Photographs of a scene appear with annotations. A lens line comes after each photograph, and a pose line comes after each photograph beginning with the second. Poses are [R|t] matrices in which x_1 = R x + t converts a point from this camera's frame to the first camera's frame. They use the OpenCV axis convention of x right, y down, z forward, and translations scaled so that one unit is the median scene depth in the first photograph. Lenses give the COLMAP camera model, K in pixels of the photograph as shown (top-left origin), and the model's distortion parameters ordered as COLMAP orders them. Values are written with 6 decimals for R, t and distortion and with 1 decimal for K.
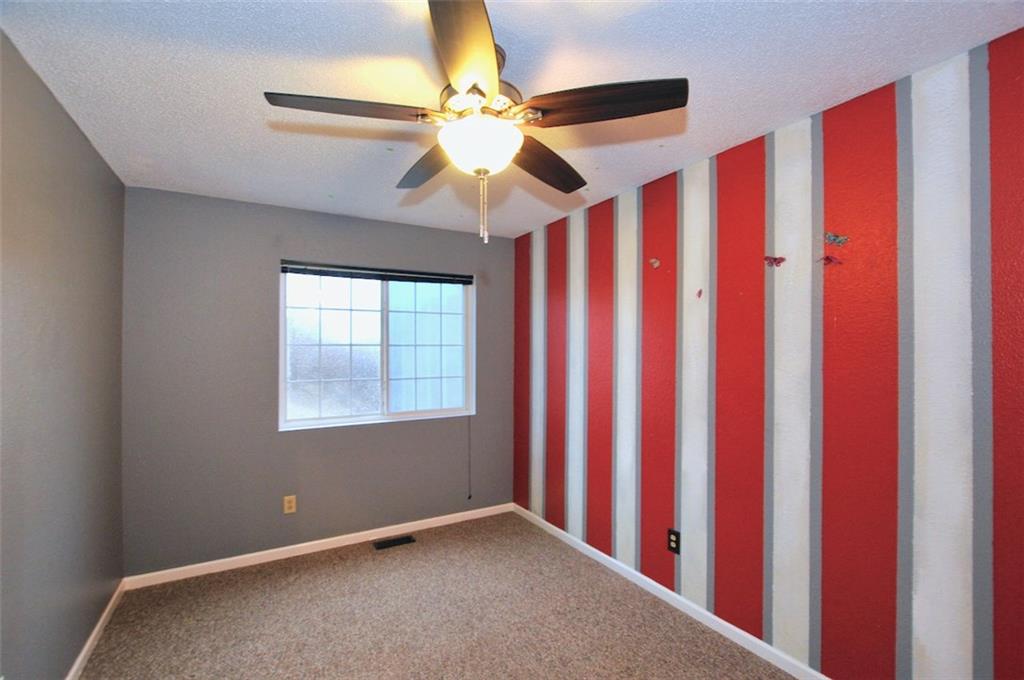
lens RADIAL K [[450.4, 0, 512.6], [0, 450.4, 346.8], [0, 0, 1]] dist [-0.035294, 0.006800]
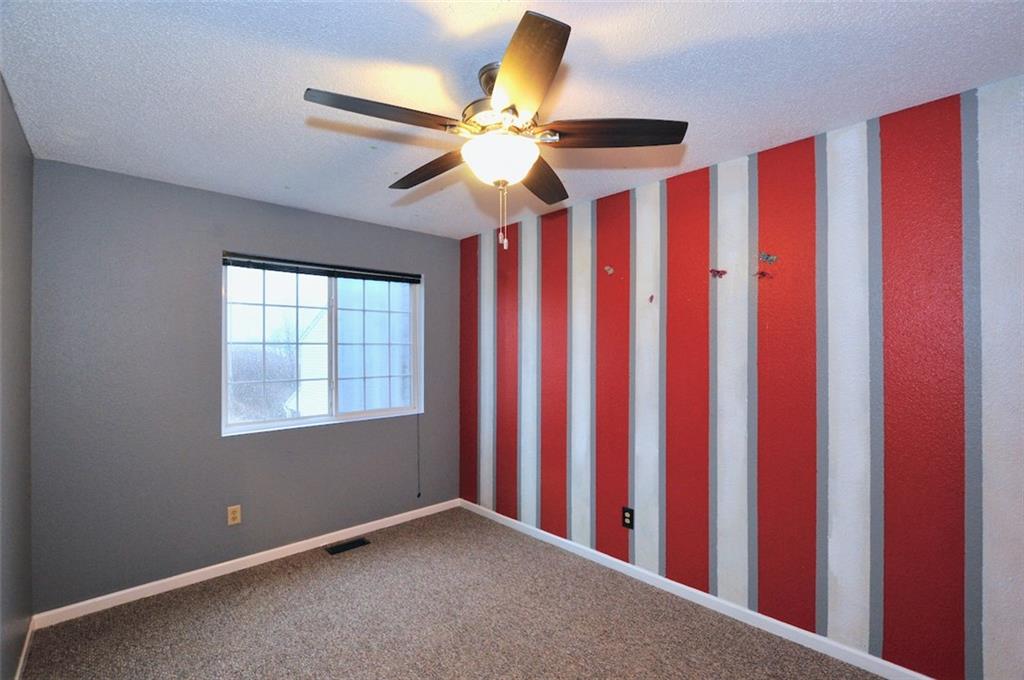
lens RADIAL K [[450.4, 0, 512.5], [0, 450.4, 346.8], [0, 0, 1]] dist [-0.035294, 0.006800]
pose [[0.975475, -0.000214, 0.220111, -0.177933], [-0.000097, 0.999999, 0.001405, 0.001919], [-0.220111, -0.001392, 0.975474, -0.039213]]
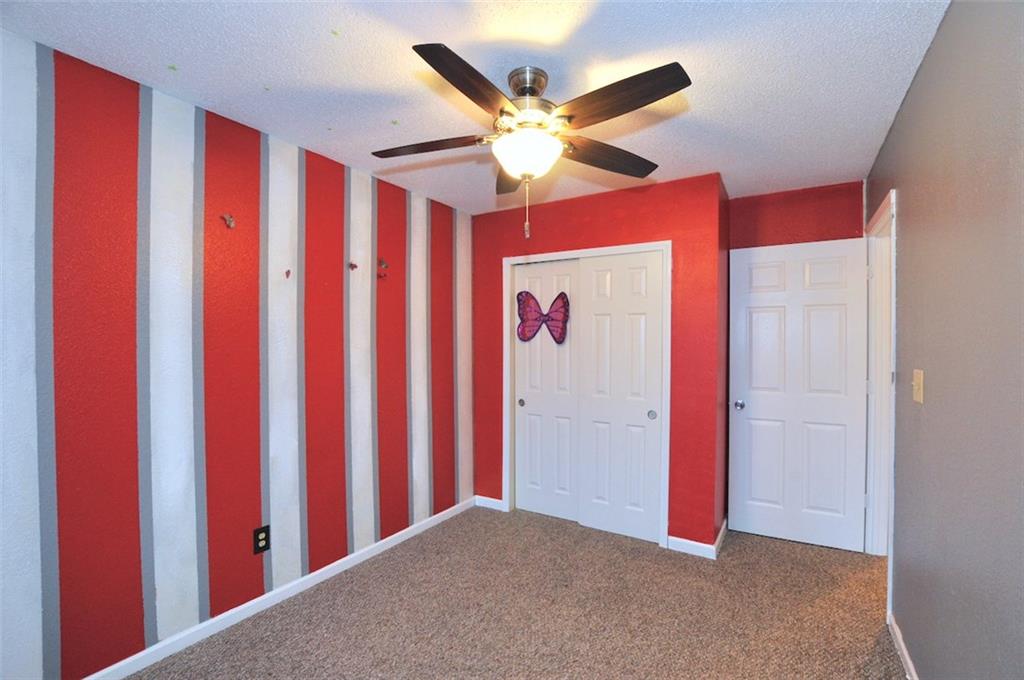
lens RADIAL K [[450.4, 0, 535.8], [0, 450.4, 348.4], [0, 0, 1]] dist [-0.035294, 0.006800]
pose [[-0.495666, -0.002401, 0.868510, -0.721825], [-0.005716, 0.999984, -0.000498, 0.045576], [-0.868494, -0.005211, -0.495672, 0.998702]]
